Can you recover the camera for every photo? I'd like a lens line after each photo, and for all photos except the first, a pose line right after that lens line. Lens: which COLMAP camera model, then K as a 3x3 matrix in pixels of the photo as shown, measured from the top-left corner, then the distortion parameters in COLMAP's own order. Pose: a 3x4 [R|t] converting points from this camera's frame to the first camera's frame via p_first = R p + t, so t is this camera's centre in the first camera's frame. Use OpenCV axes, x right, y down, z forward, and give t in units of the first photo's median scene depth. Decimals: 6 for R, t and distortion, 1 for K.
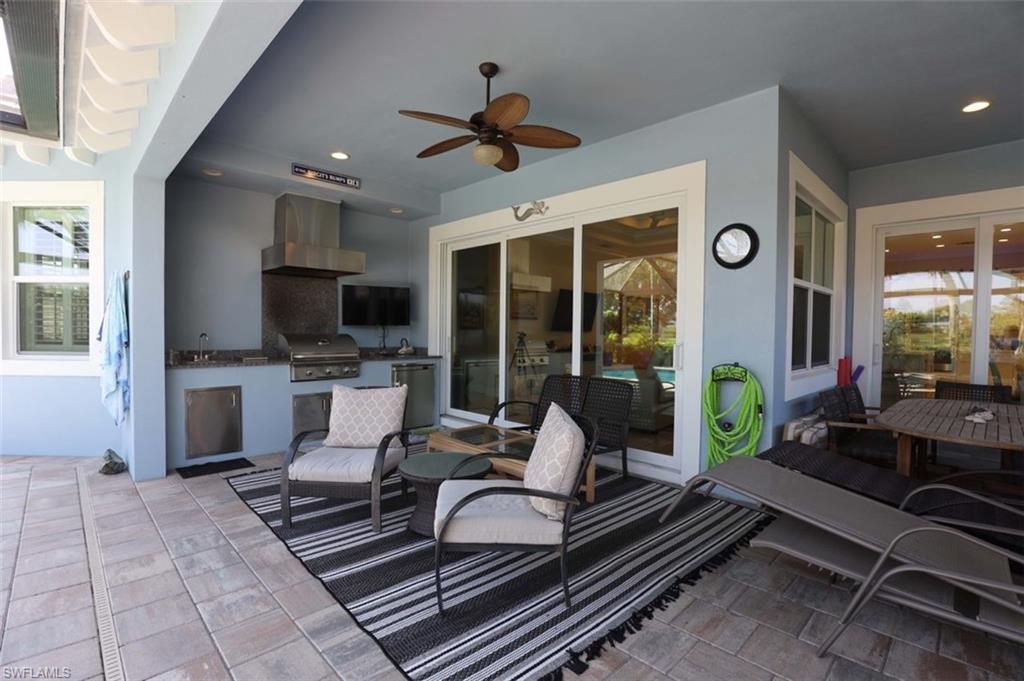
lens RADIAL K [[476.4, 0, 512.0], [0, 476.4, 340.5], [0, 0, 1]] dist [-0.033053, 0.000972]
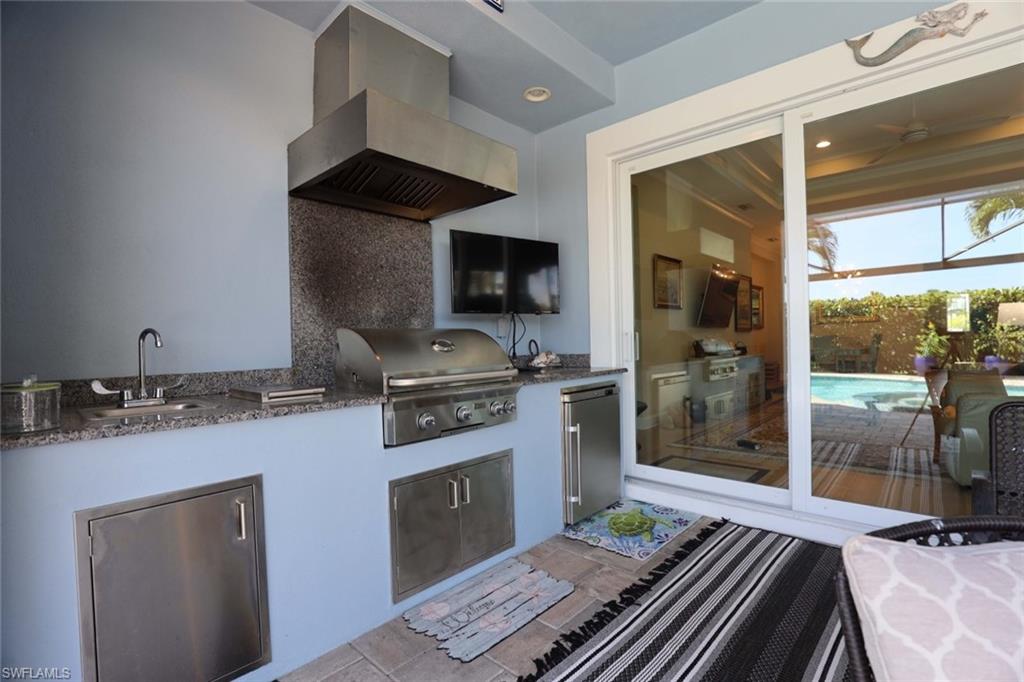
lens RADIAL K [[476.4, 0, 512.0], [0, 476.4, 341.0], [0, 0, 1]] dist [-0.033053, 0.000972]
pose [[0.998460, -0.035147, 0.042913, -0.342287], [0.036151, 0.999085, -0.022844, 0.010828], [-0.042071, 0.024360, 0.998818, 0.547911]]
